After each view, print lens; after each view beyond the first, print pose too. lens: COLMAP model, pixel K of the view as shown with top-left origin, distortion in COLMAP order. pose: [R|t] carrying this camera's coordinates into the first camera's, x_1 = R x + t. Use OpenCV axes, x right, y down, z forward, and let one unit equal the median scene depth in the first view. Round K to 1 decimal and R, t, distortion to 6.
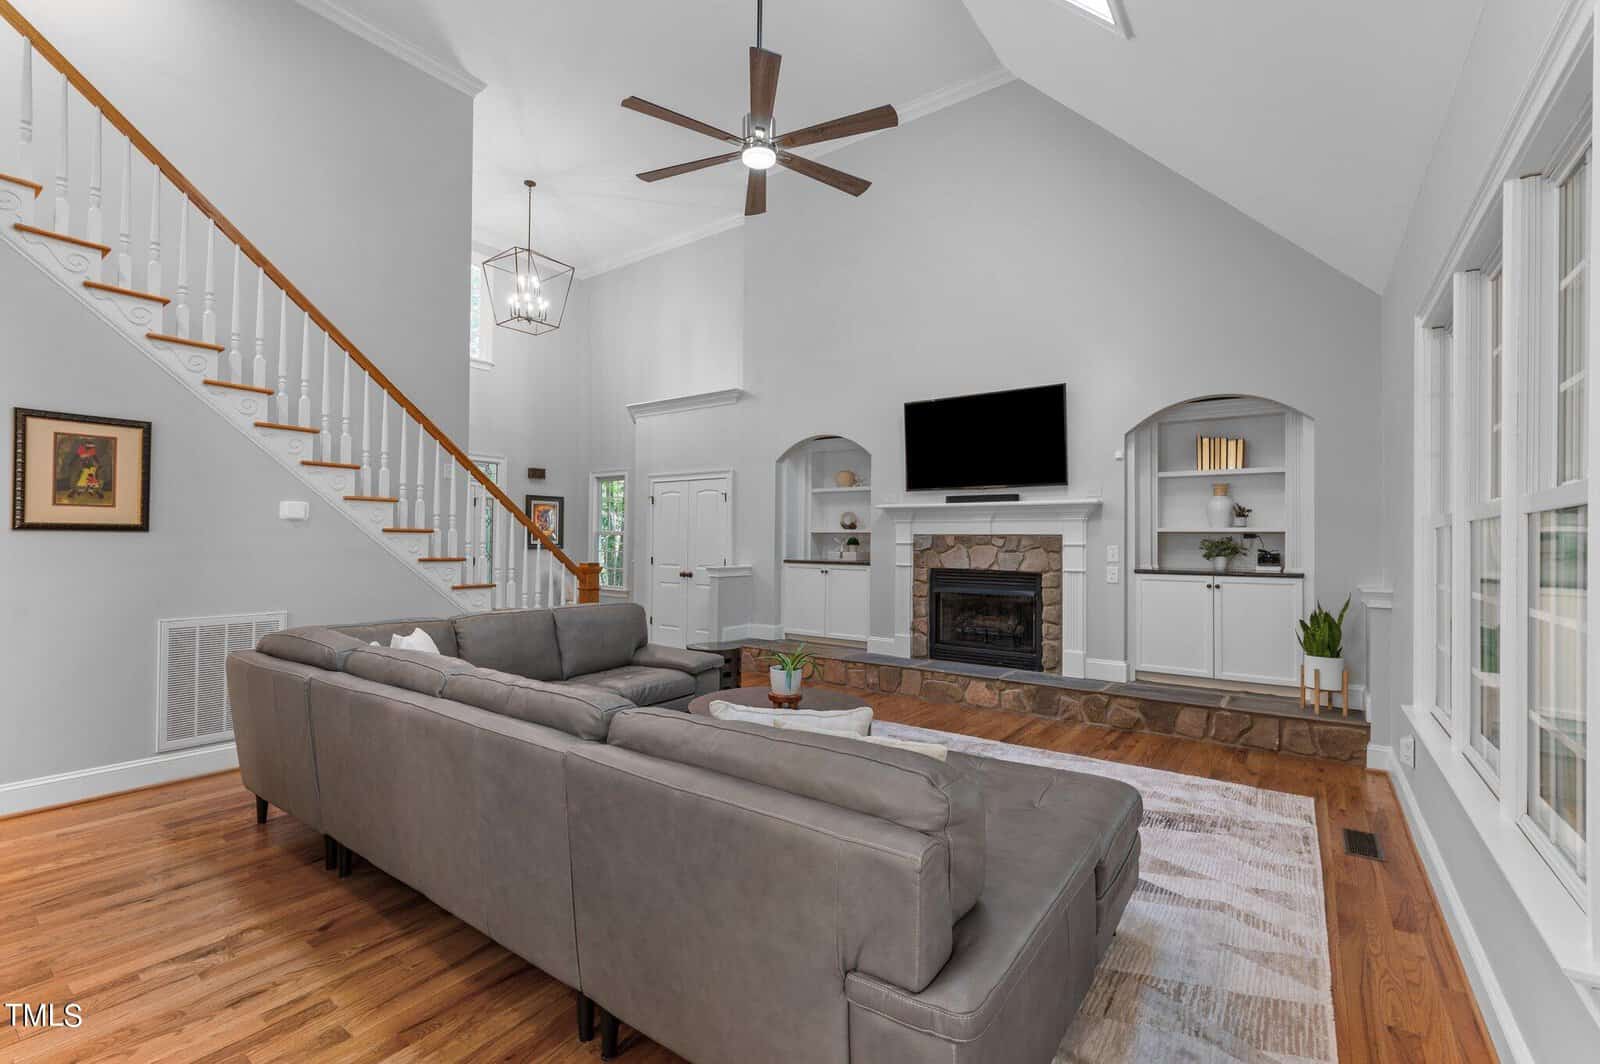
lens RADIAL K [[697.5, 0, 798.9], [0, 697.5, 537.7], [0, 0, 1]] dist [0.001457, 0.000407]
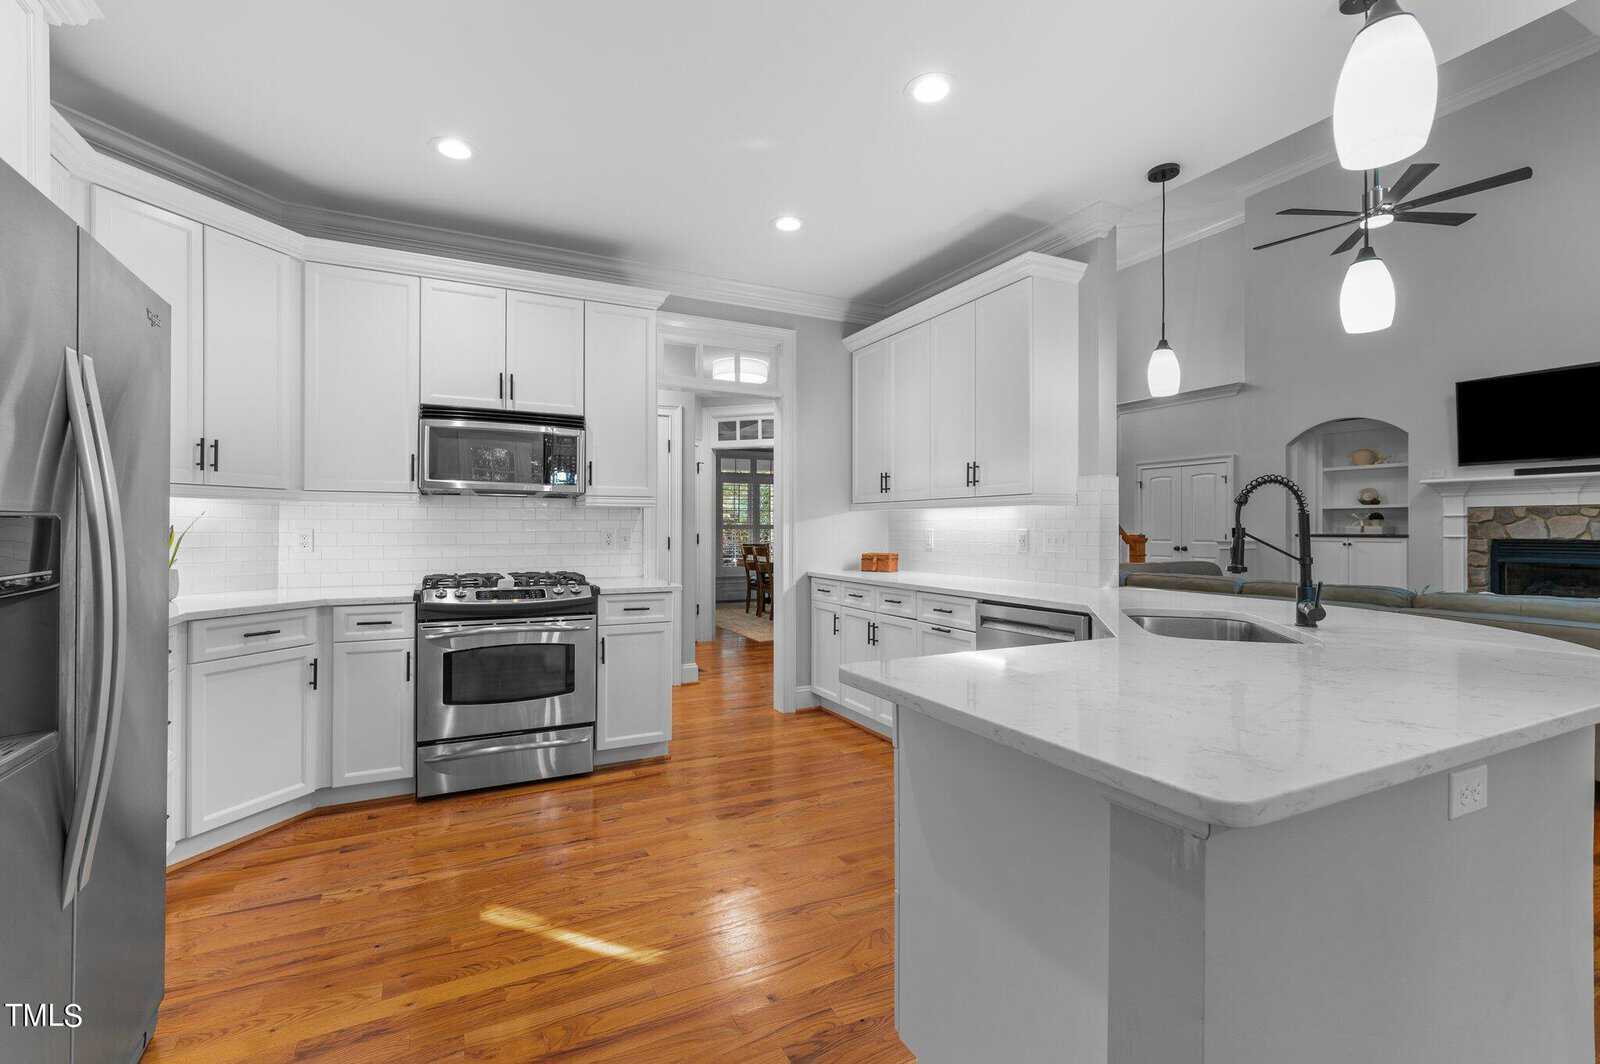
lens RADIAL K [[697.5, 0, 797.3], [0, 697.5, 529.0], [0, 0, 1]] dist [0.001457, 0.000407]
pose [[0.886057, -0.008950, -0.463489, -0.231854], [0.011501, 0.999930, 0.002677, 0.013056], [0.463433, -0.007703, 0.886098, -0.378313]]
